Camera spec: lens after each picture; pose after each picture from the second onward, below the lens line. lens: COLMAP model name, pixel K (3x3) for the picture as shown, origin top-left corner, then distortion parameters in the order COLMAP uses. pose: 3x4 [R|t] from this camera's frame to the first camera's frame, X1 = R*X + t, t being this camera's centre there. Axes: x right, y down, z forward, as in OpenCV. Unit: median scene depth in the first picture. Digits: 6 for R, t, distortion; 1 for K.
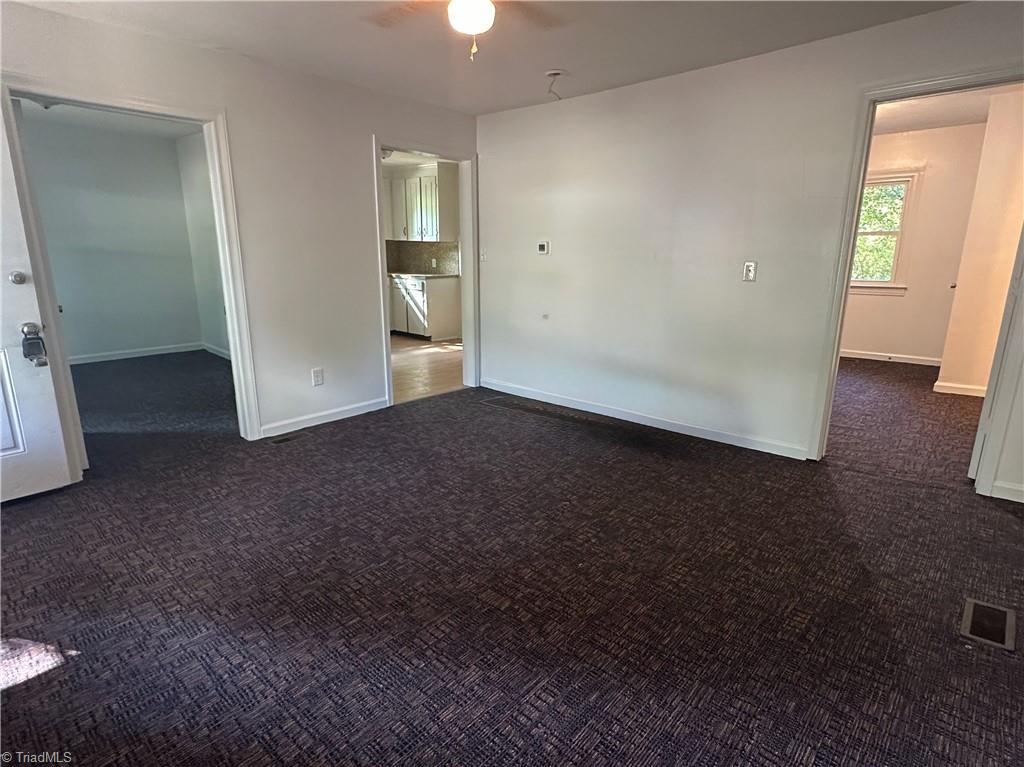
lens RADIAL K [[546.2, 0, 513.1], [0, 546.2, 382.2], [0, 0, 1]] dist [-0.003920, 0.000849]
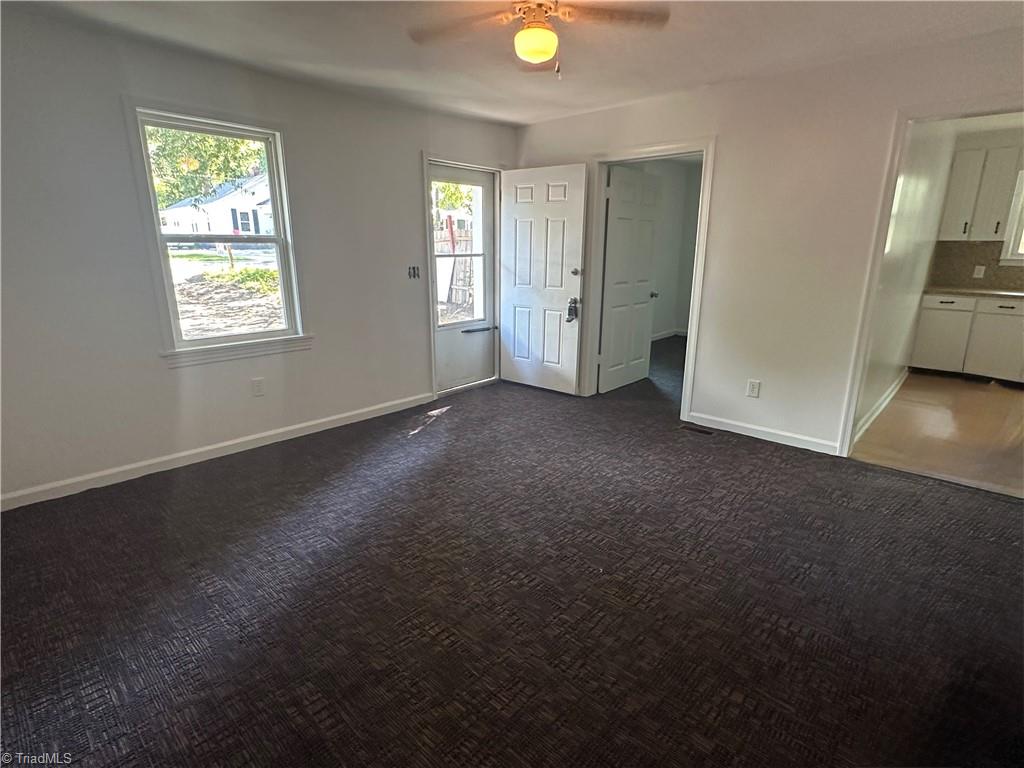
lens RADIAL K [[522.8, 0, 513.1], [0, 522.8, 381.8], [0, 0, 1]] dist [-0.001517, 0.000156]
pose [[-0.011186, 0.245563, -0.969316, 0.825340], [-0.241076, 0.940120, 0.240949, -0.213203], [0.970442, 0.236374, 0.048683, 0.794413]]
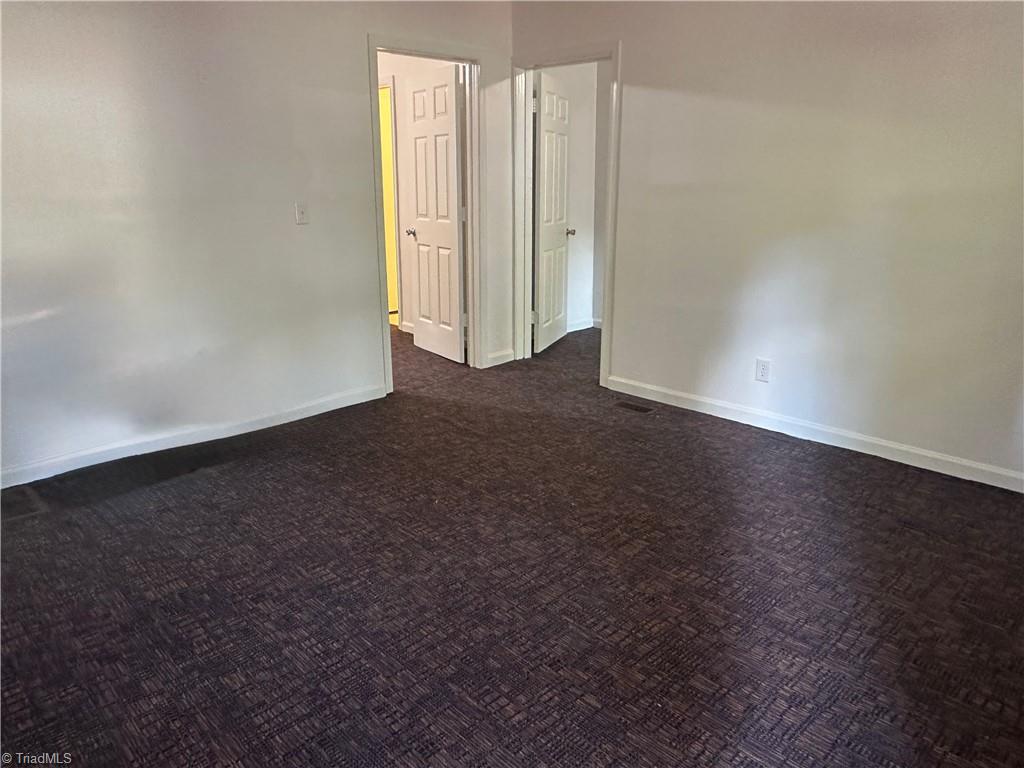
lens RADIAL K [[729.2, 0, 511.8], [0, 729.2, 384.2], [0, 0, 1]] dist [0.002346, -0.006164]
pose [[0.075059, -0.266393, 0.960938, -0.931427], [0.237084, 0.940791, 0.242289, -0.188598], [-0.968585, 0.209637, 0.133772, 0.735363]]
